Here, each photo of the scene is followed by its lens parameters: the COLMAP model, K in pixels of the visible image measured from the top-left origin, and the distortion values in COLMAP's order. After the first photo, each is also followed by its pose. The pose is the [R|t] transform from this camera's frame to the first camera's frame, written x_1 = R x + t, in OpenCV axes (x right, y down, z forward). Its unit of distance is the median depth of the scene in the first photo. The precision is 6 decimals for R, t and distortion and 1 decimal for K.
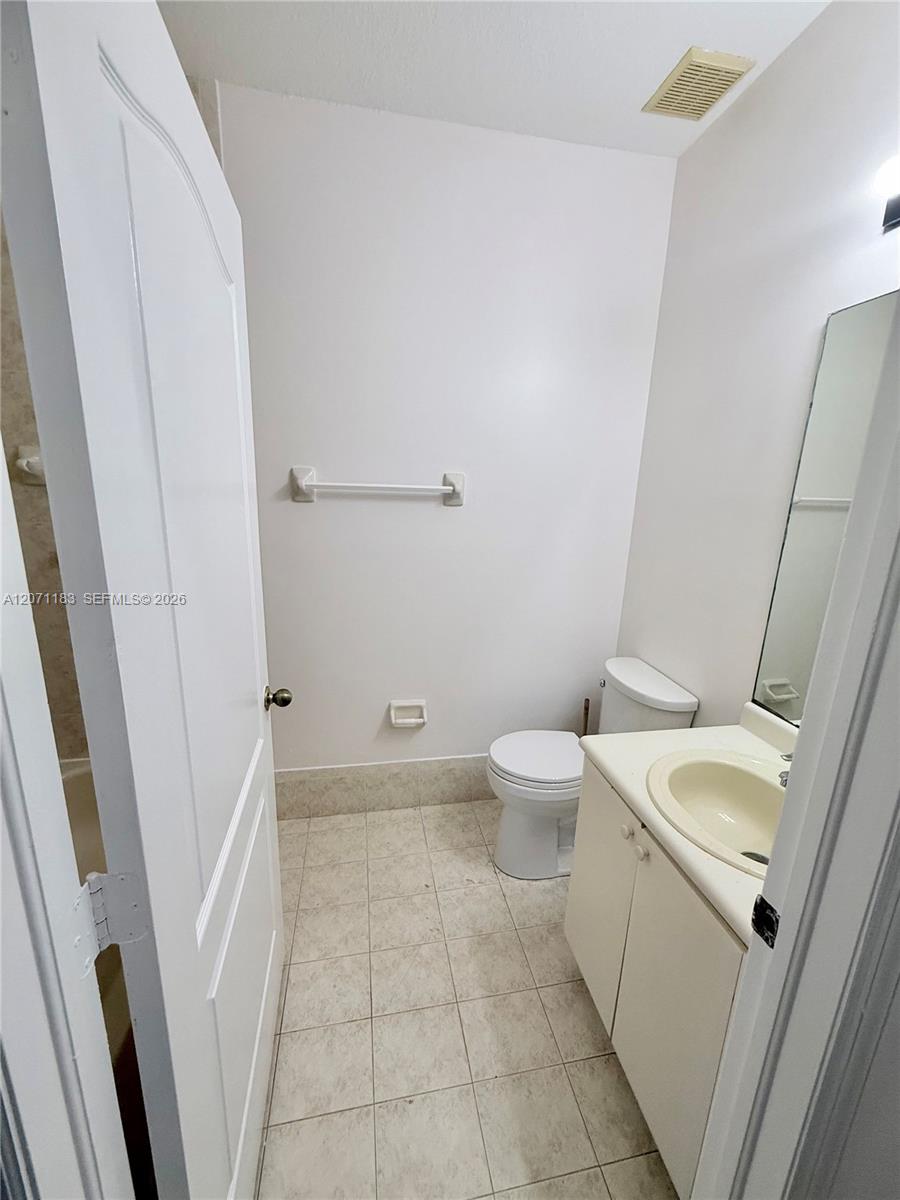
lens RADIAL K [[481.9, 0, 451.9], [0, 481.9, 601.5], [0, 0, 1]] dist [-0.001104, 0.000058]
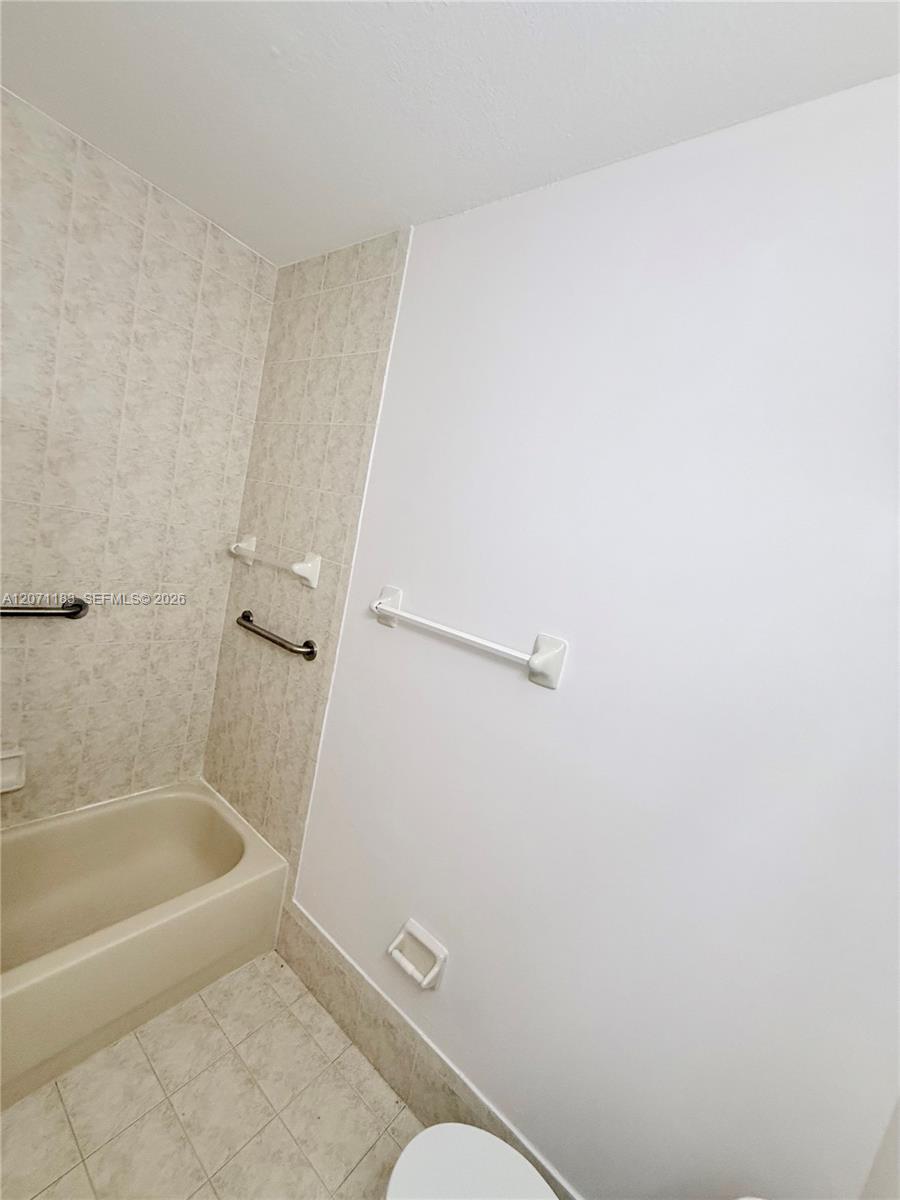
lens RADIAL K [[481.9, 0, 451.9], [0, 481.9, 601.5], [0, 0, 1]] dist [-0.001104, 0.000058]
pose [[0.658260, 0.197115, -0.726526, 0.339540], [-0.353322, 0.933102, -0.066962, -0.203485], [0.664724, 0.300776, 0.683868, 0.424485]]
